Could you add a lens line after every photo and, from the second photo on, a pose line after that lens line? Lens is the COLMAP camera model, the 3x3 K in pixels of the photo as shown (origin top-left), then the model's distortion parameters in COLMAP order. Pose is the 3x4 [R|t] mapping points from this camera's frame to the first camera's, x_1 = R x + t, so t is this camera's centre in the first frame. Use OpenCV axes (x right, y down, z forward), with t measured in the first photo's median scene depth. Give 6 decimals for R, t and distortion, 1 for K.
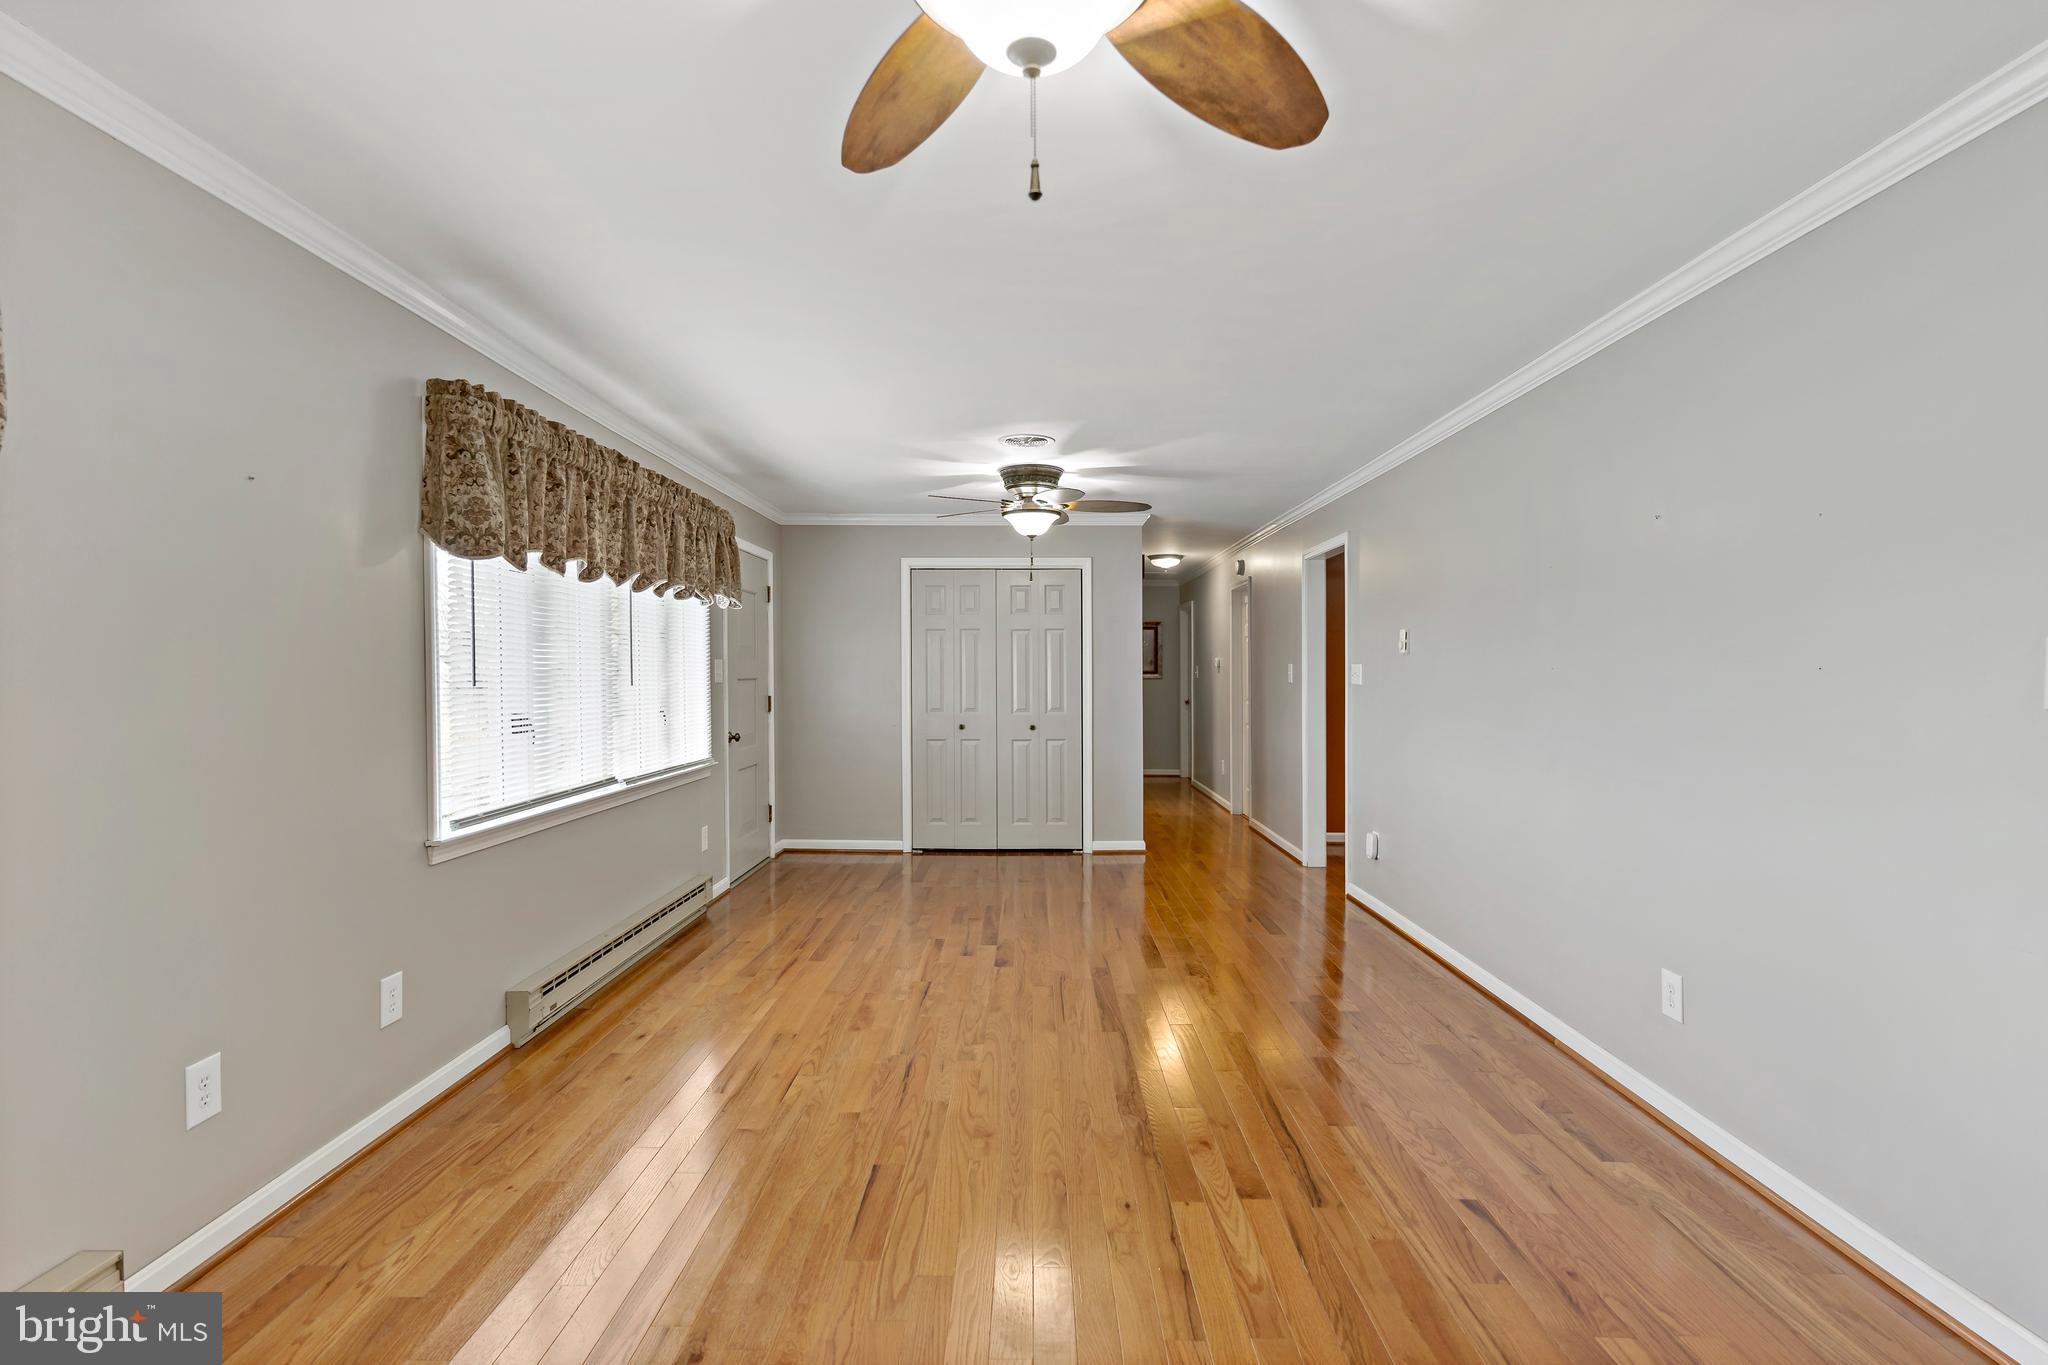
lens RADIAL K [[982.7, 0, 1023.8], [0, 982.7, 680.6], [0, 0, 1]] dist [0.000311, 0.000668]
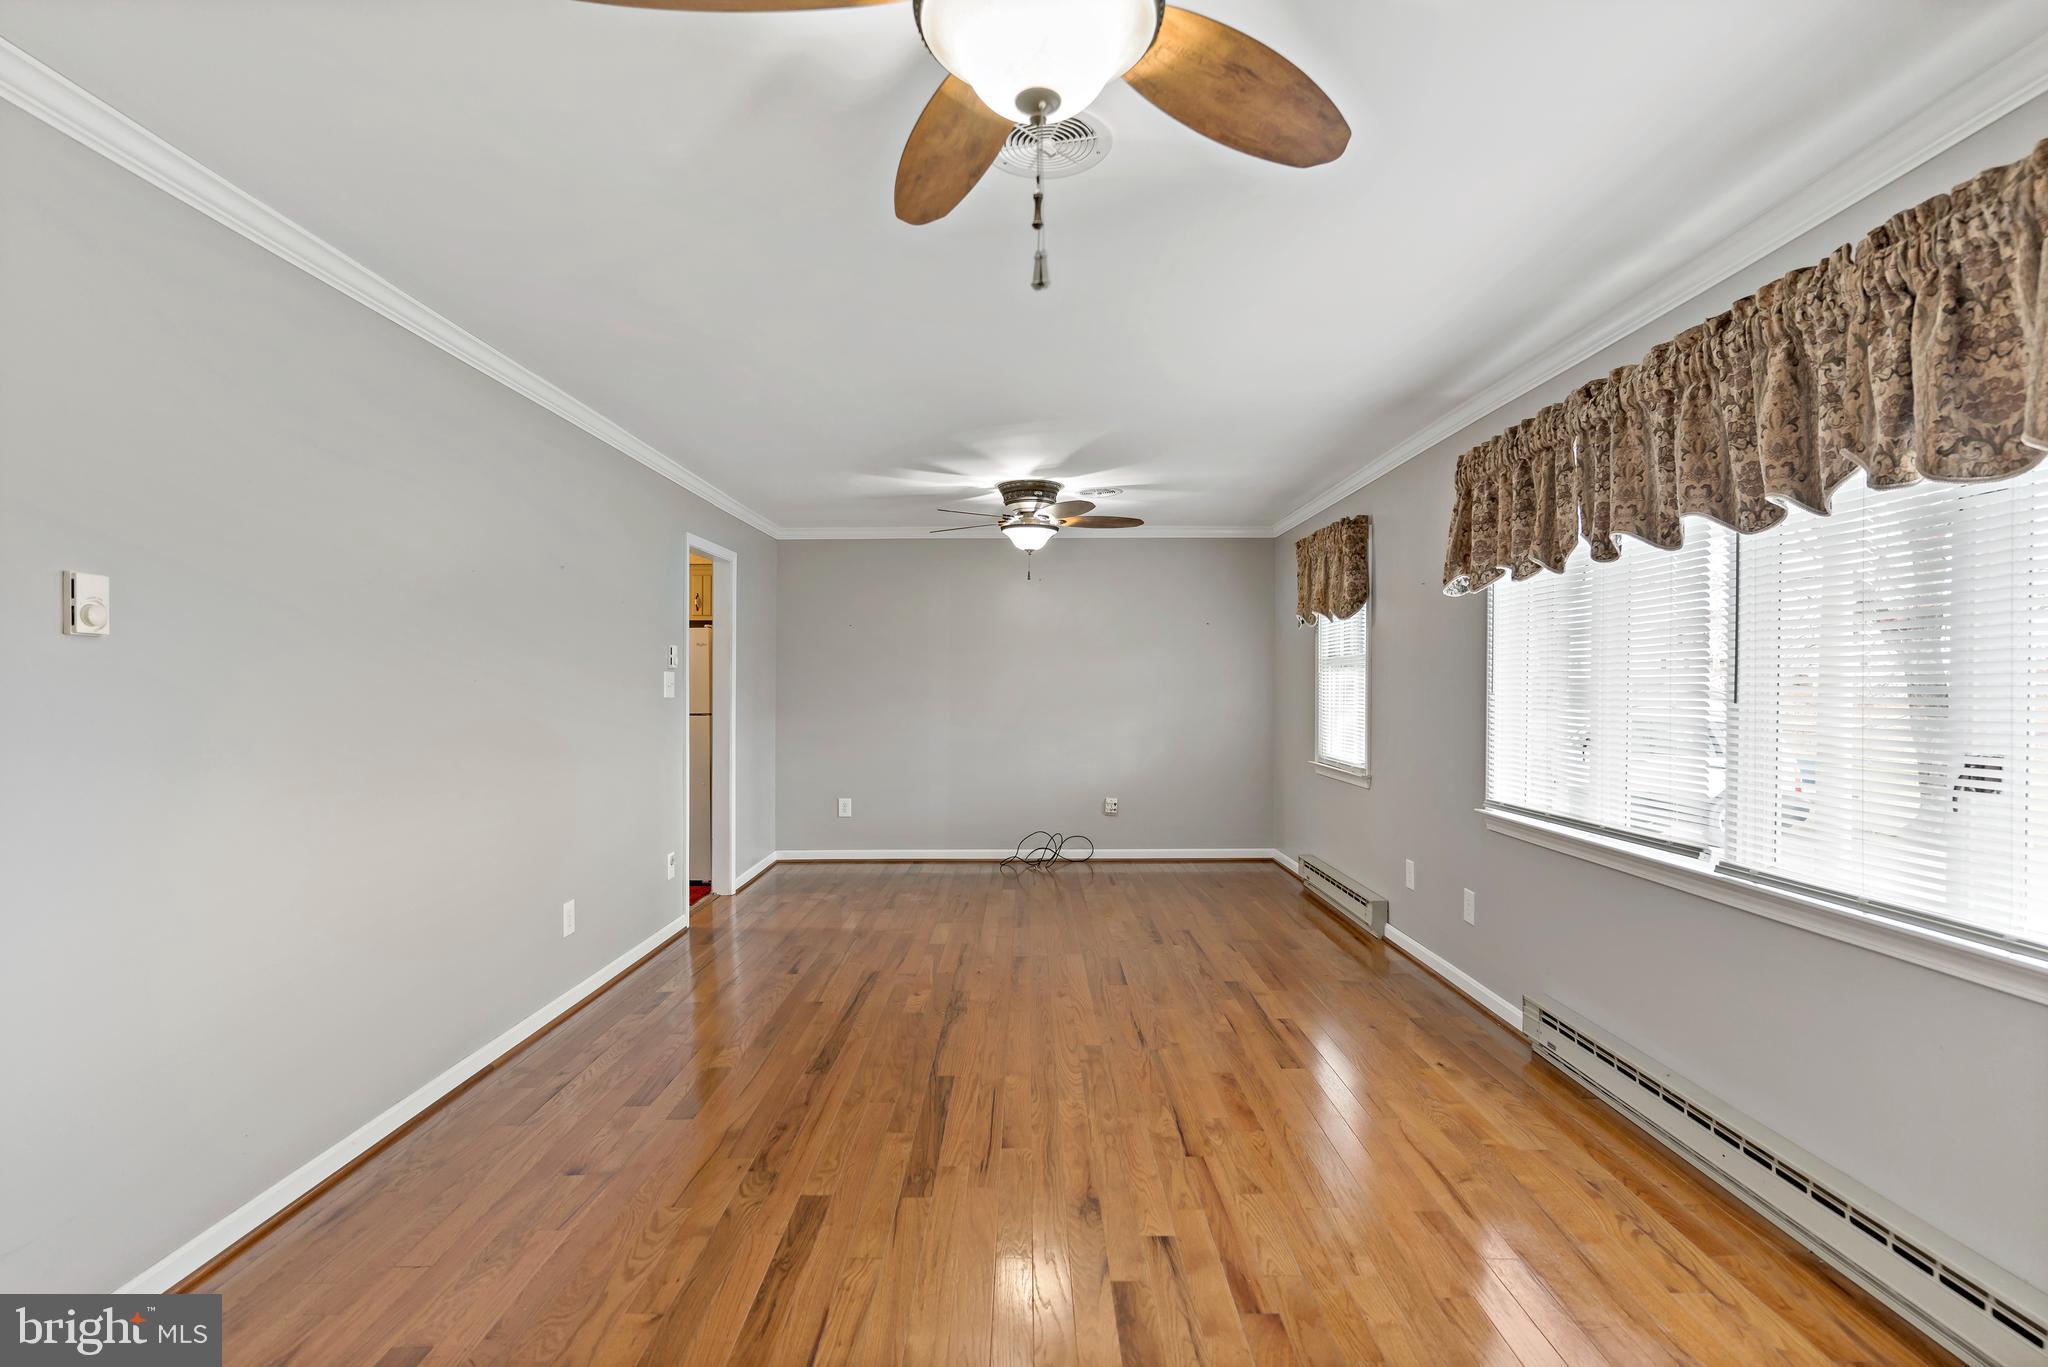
lens RADIAL K [[982.7, 0, 1018.9], [0, 982.7, 684.0], [0, 0, 1]] dist [0.000311, 0.000668]
pose [[-0.999992, 0.004016, 0.000565, 0.019023], [0.004020, 0.999963, 0.007570, -0.015809], [-0.000534, 0.007573, -0.999971, 2.029794]]
